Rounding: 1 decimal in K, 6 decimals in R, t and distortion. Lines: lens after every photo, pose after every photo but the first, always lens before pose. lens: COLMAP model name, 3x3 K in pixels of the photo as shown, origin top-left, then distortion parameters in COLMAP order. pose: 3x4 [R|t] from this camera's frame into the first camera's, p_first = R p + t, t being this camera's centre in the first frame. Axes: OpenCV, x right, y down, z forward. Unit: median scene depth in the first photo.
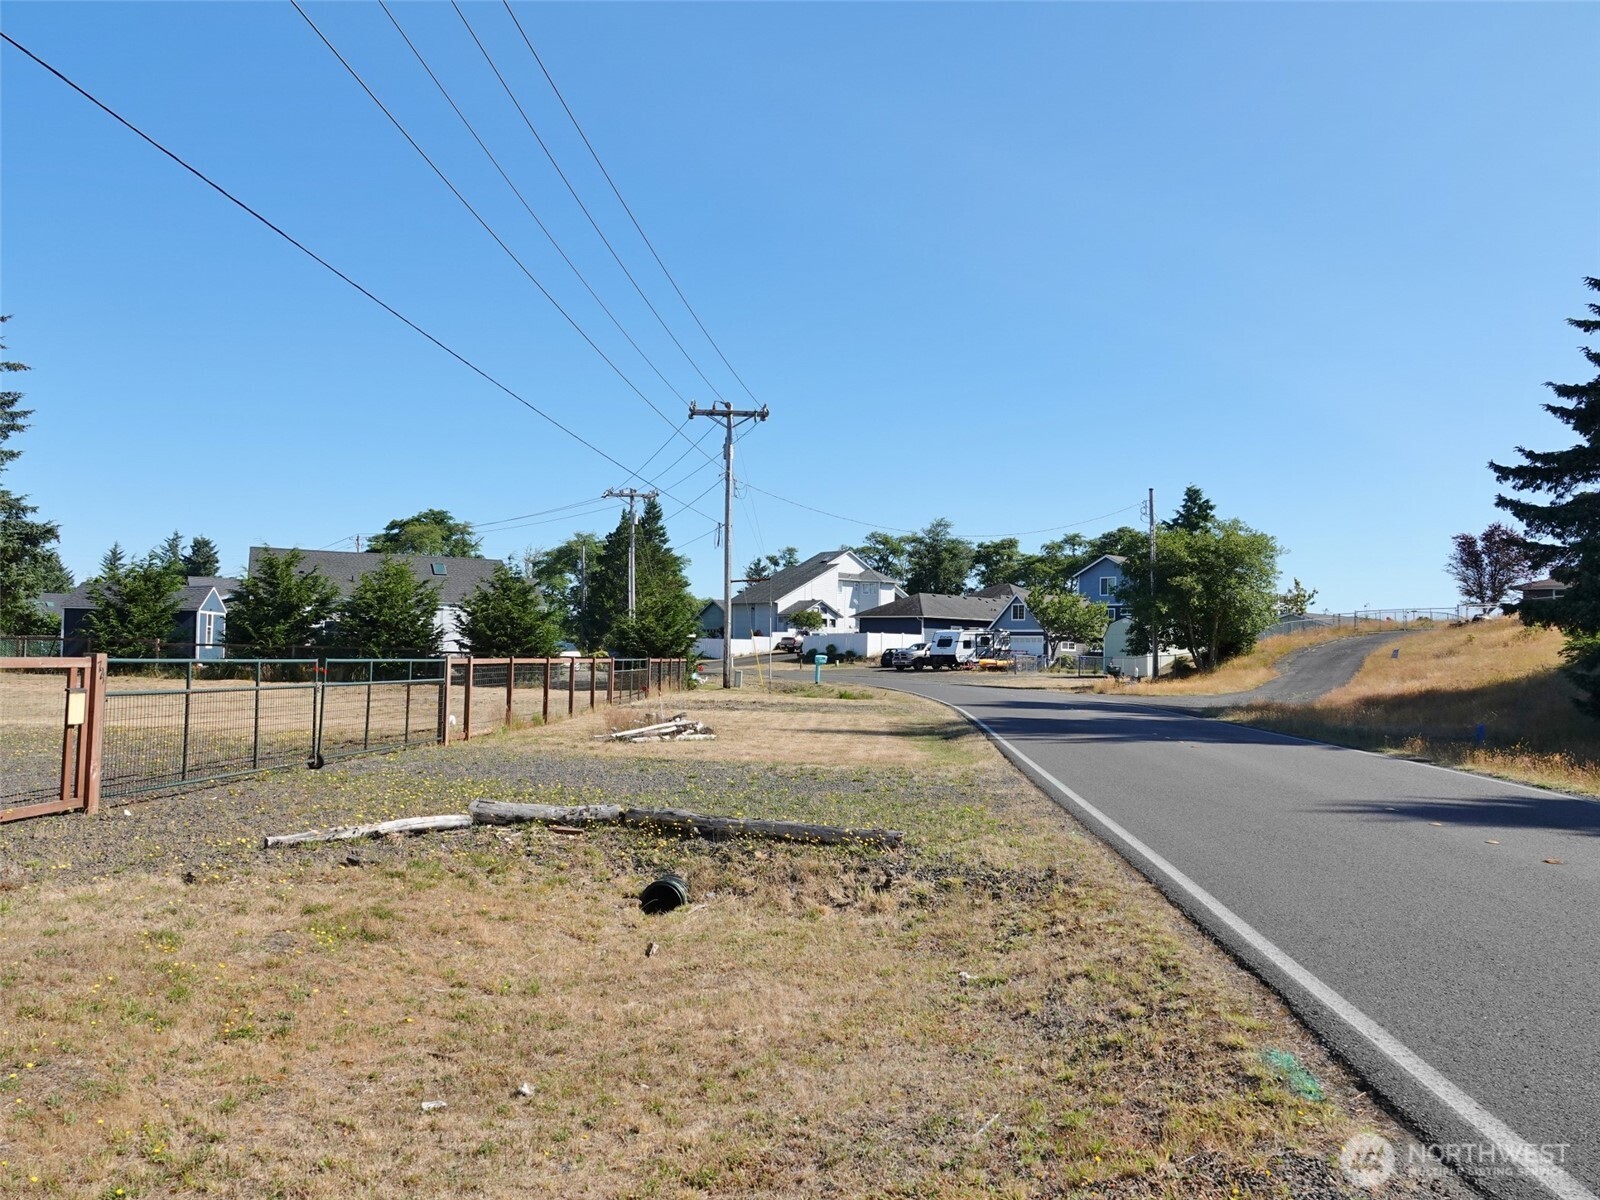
lens RADIAL K [[1249.7, 0, 802.7], [0, 1249.7, 595.8], [0, 0, 1]] dist [0.004947, -0.002626]
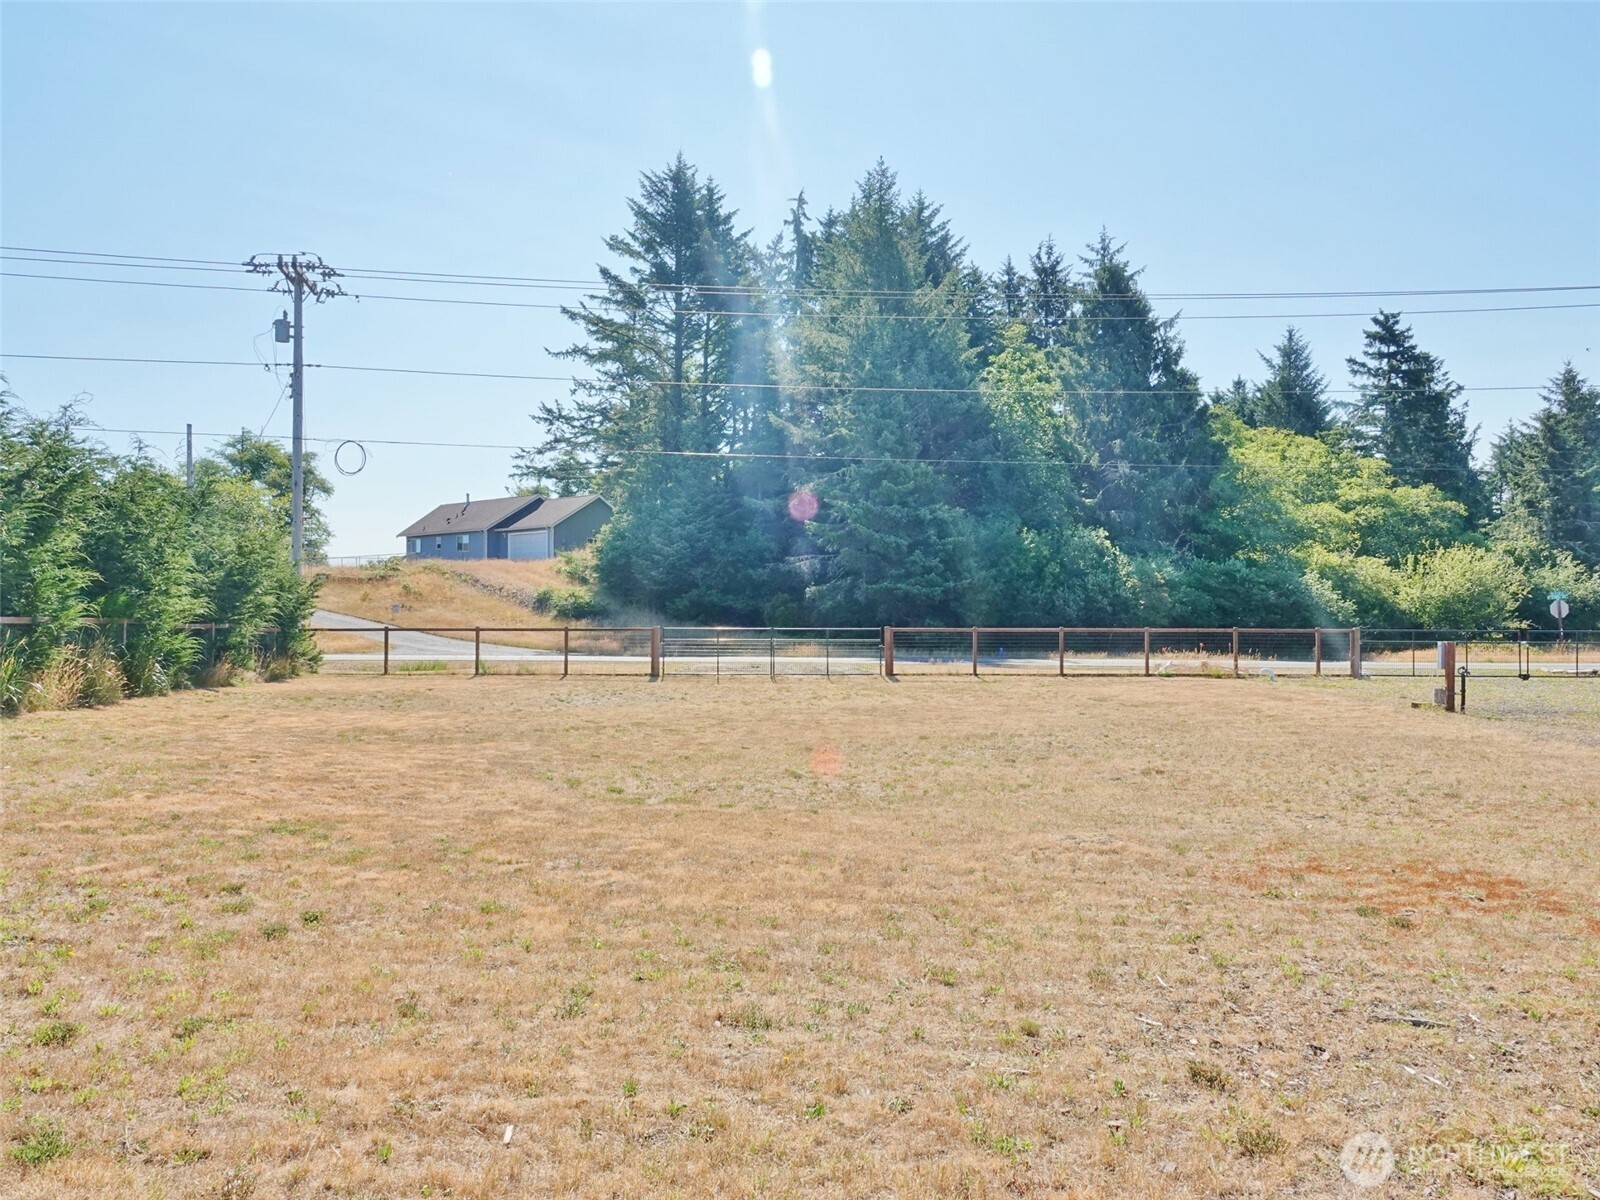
lens RADIAL K [[1249.7, 0, 811.5], [0, 1249.7, 603.9], [0, 0, 1]] dist [0.004947, -0.002626]
pose [[-0.072917, -0.008135, 0.997305, -0.510057], [-0.051108, 0.998683, 0.004410, 0.012702], [-0.996028, -0.050649, -0.073237, 0.488291]]
